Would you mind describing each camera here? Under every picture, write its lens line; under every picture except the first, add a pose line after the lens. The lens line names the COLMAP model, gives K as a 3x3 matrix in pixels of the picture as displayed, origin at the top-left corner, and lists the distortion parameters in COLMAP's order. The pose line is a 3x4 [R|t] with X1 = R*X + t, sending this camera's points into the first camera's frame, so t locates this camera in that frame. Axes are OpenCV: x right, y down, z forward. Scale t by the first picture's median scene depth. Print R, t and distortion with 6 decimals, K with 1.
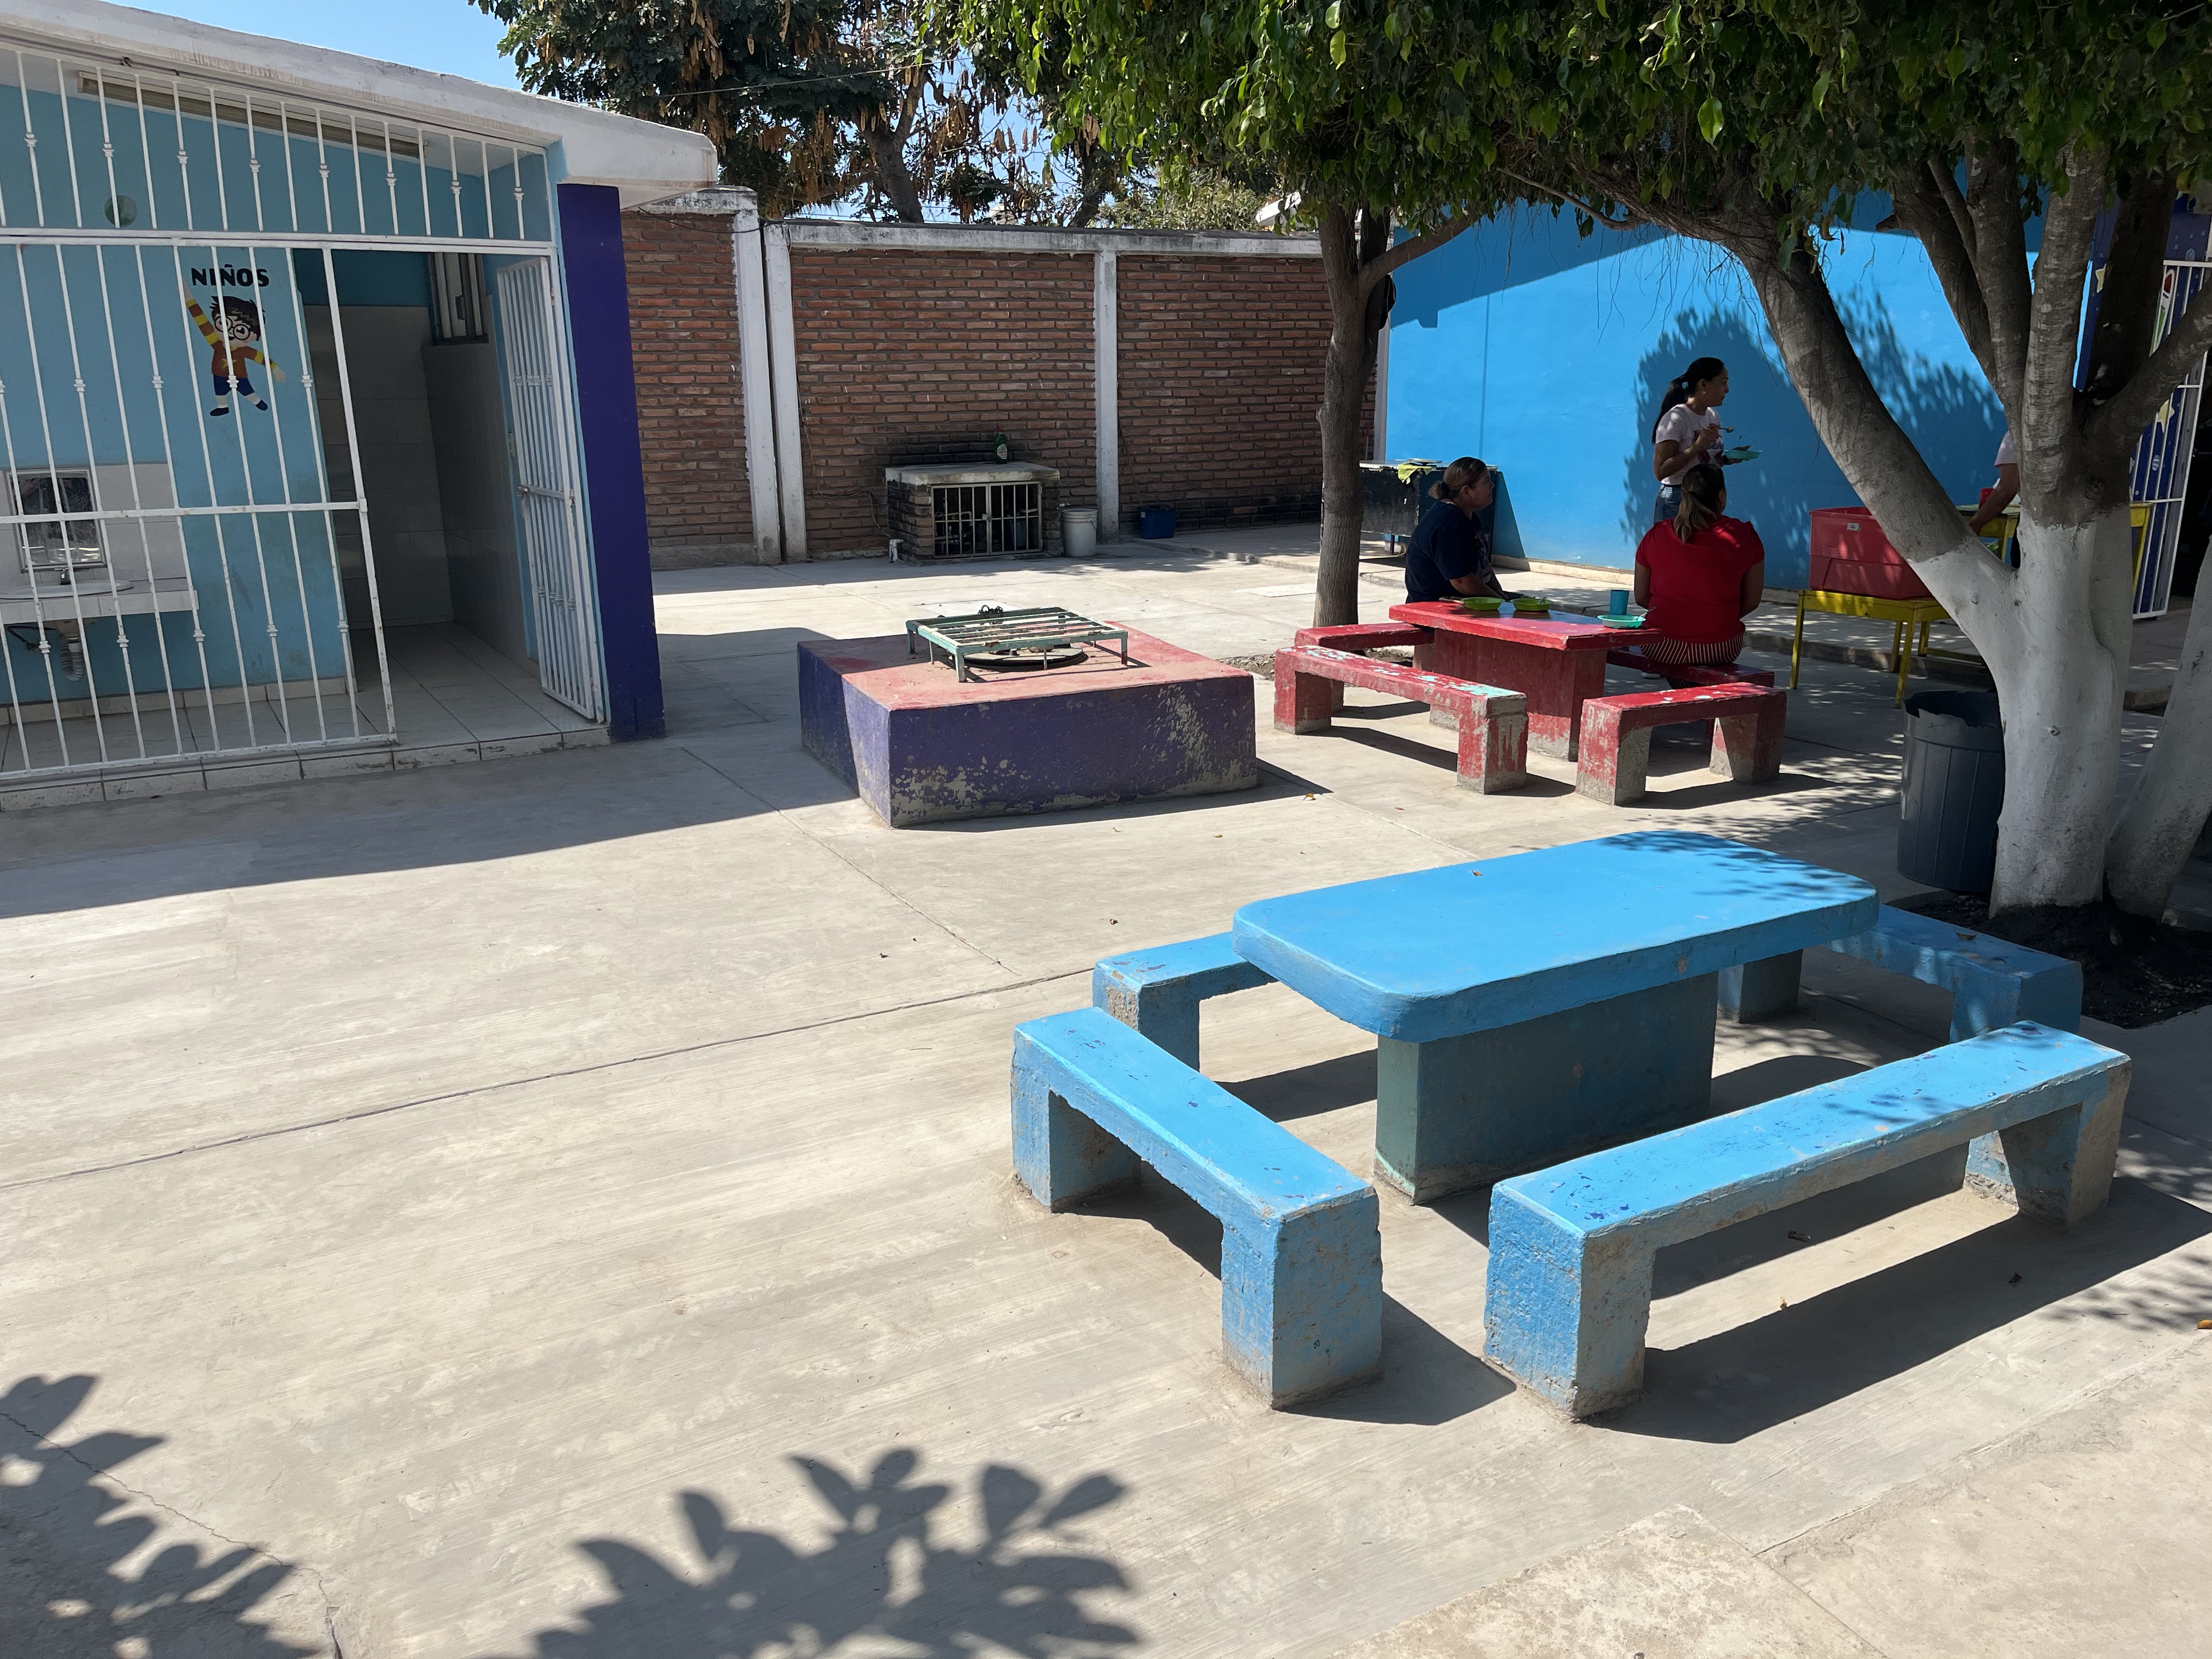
lens RADIAL K [[1674.7, 0, 1124.6], [0, 1674.7, 829.8], [0, 0, 1]] dist [0.062663, -0.083728]
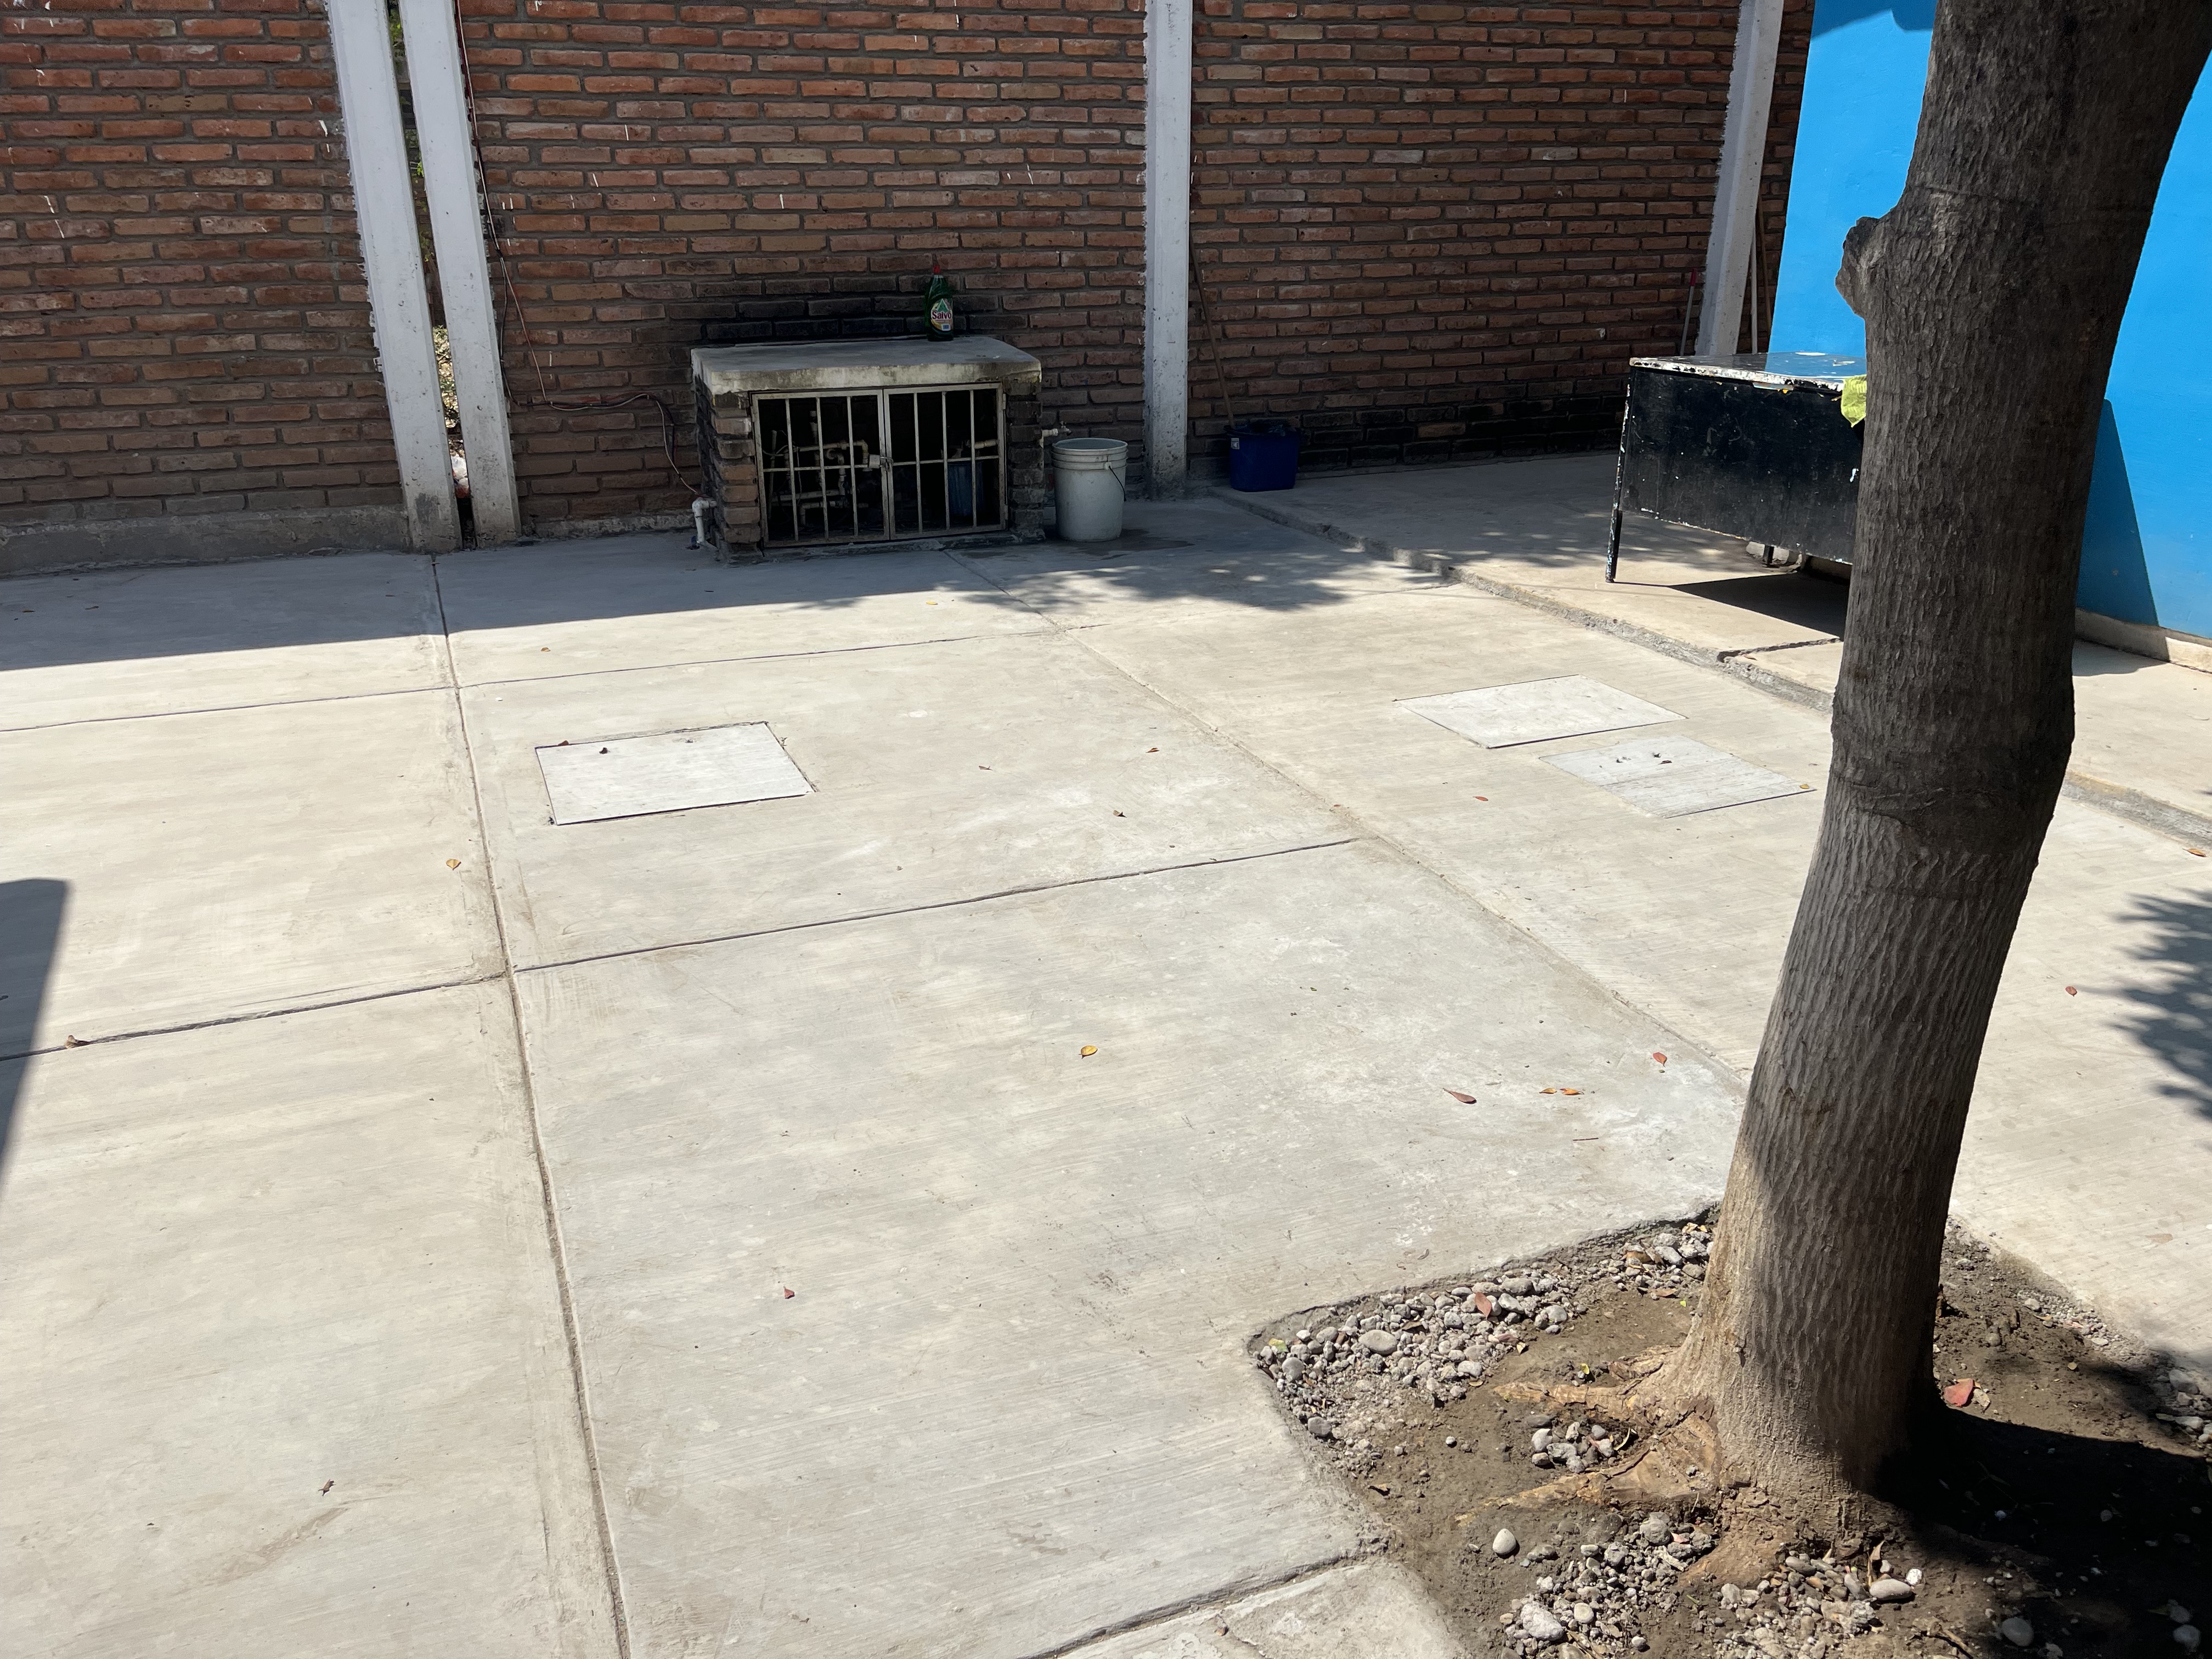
lens RADIAL K [[1674.7, 0, 1104.8], [0, 1674.7, 827.4], [0, 0, 1]] dist [0.062663, -0.083728]
pose [[0.991695, 0.050215, -0.118400, 0.040723], [-0.038930, 0.994641, 0.095775, -0.127976], [0.122575, -0.090371, 0.988336, 0.516851]]
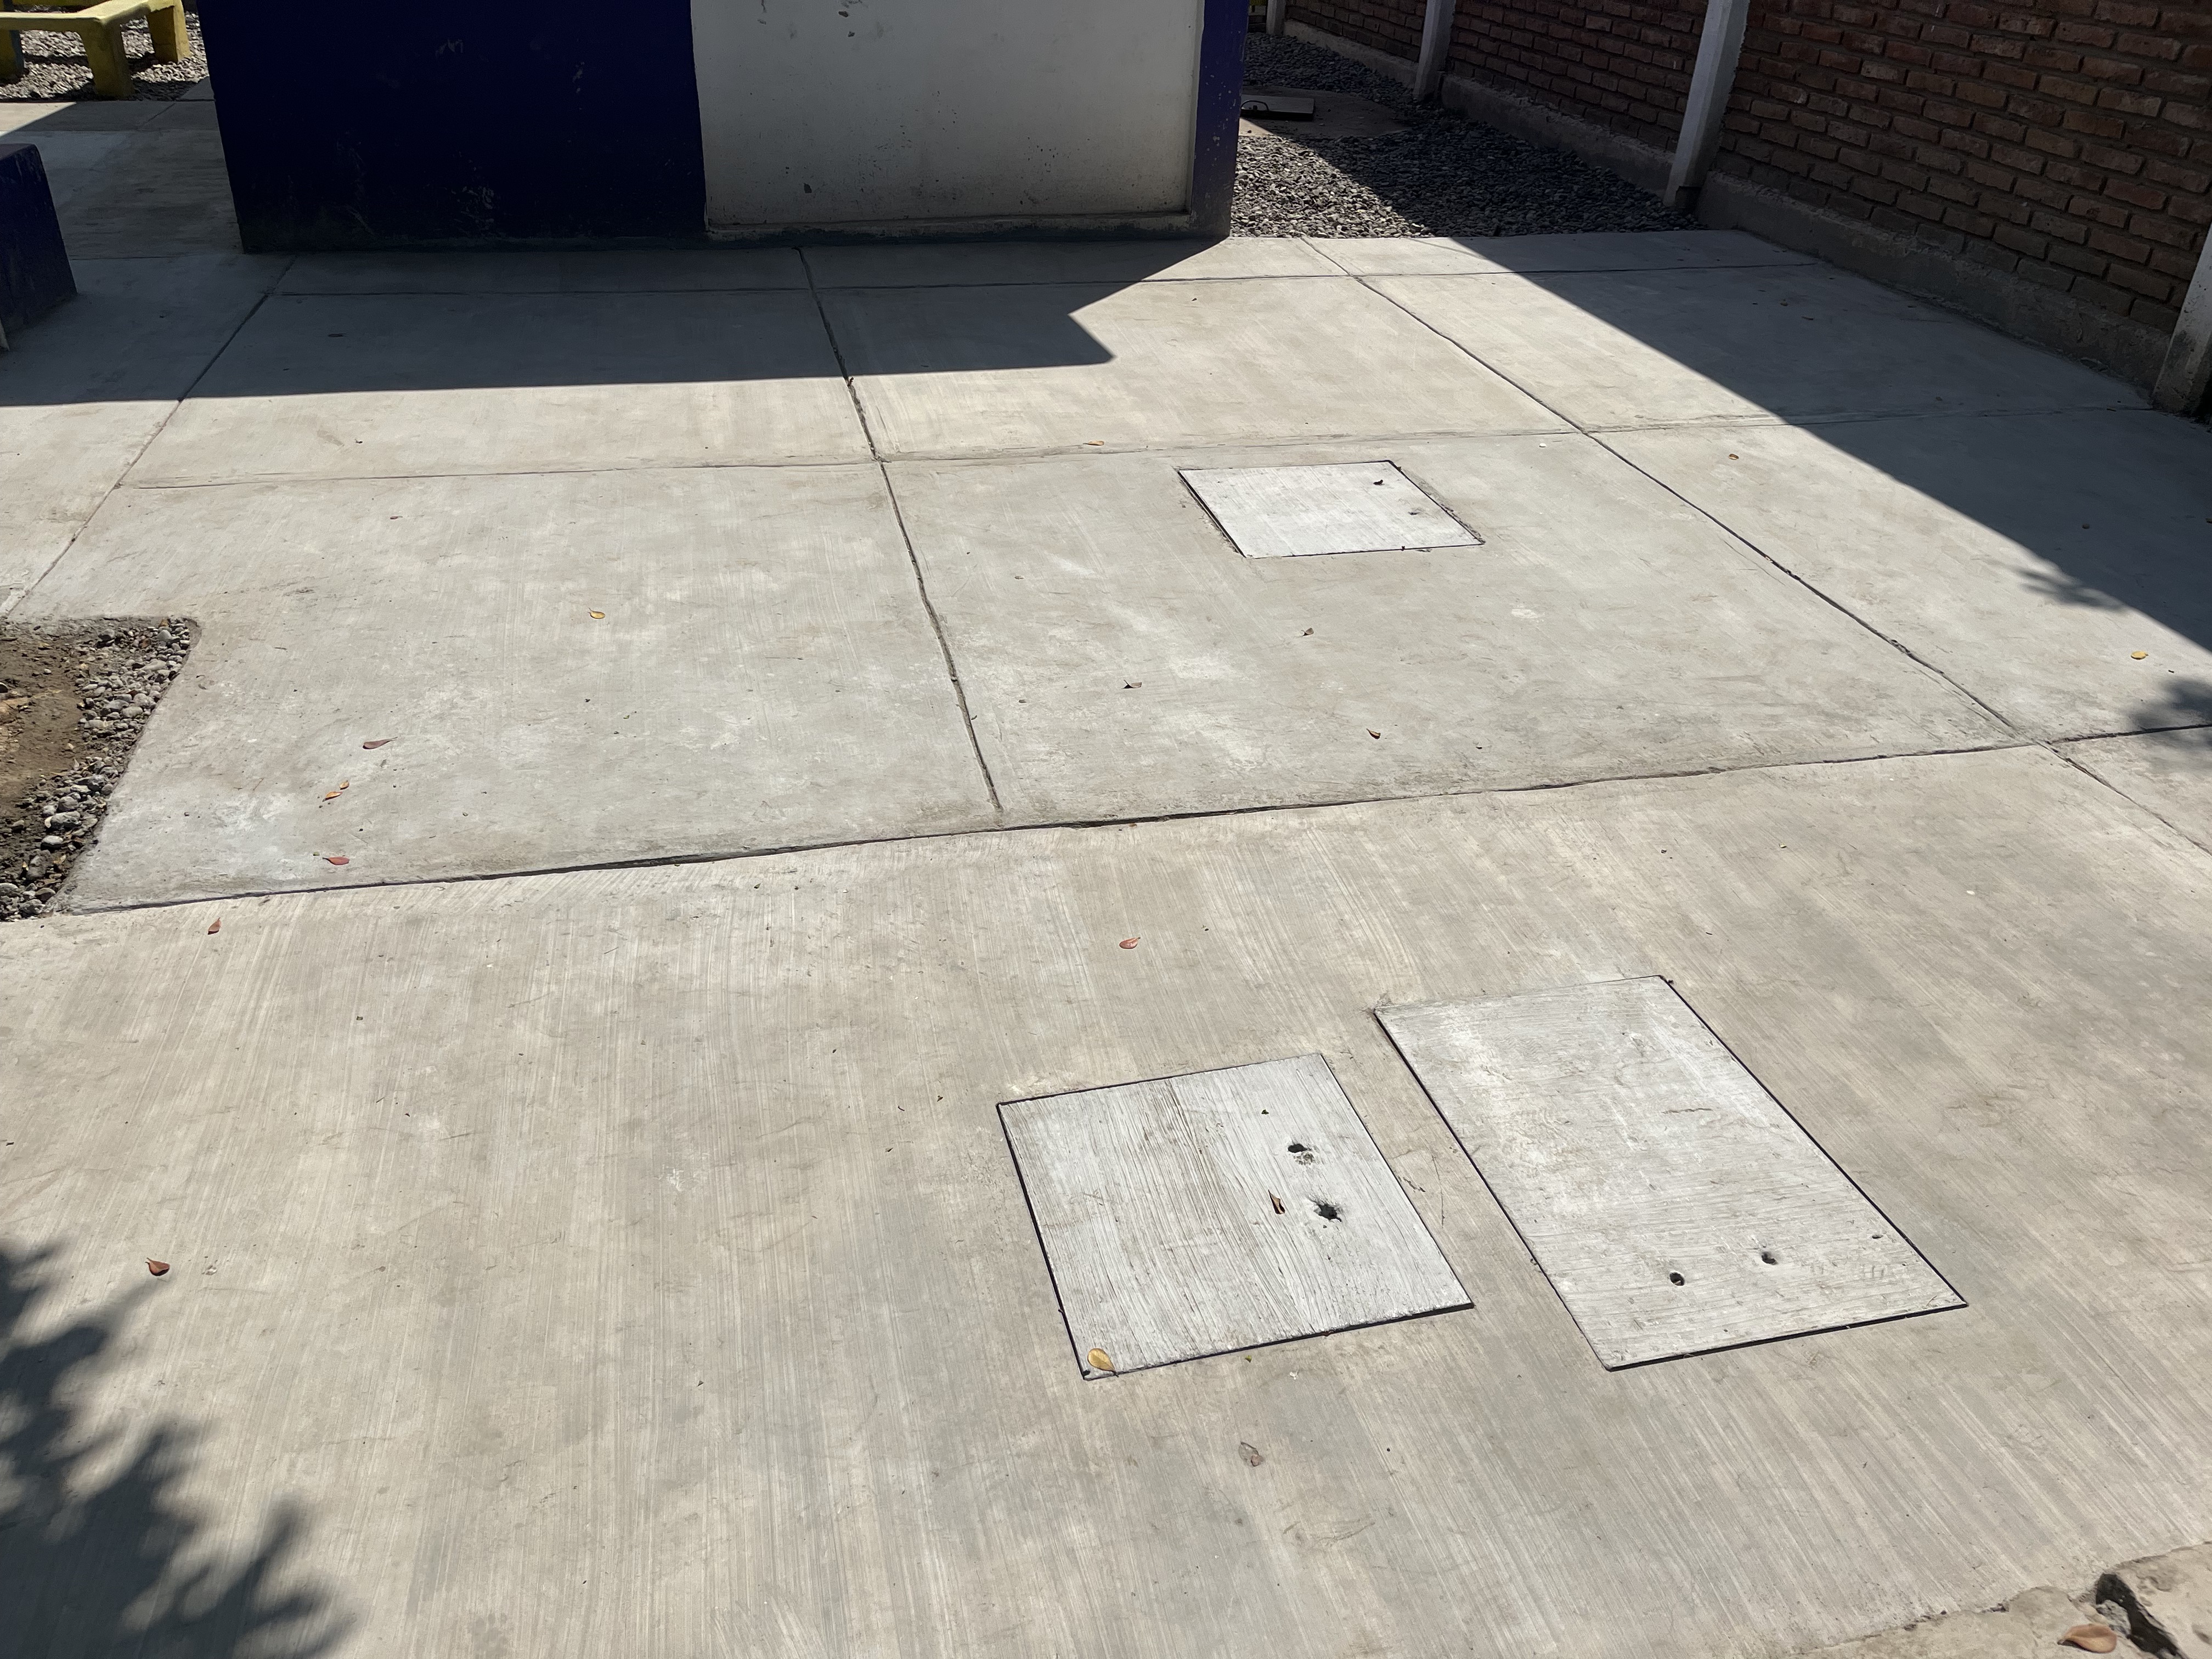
lens RADIAL K [[1674.7, 0, 1106.9], [0, 1674.7, 822.8], [0, 0, 1]] dist [0.062663, -0.083728]
pose [[-0.282855, 0.487392, -0.826101, 0.217252], [-0.298873, 0.773607, 0.558755, -0.220259], [0.911410, 0.404946, -0.073150, 0.817478]]
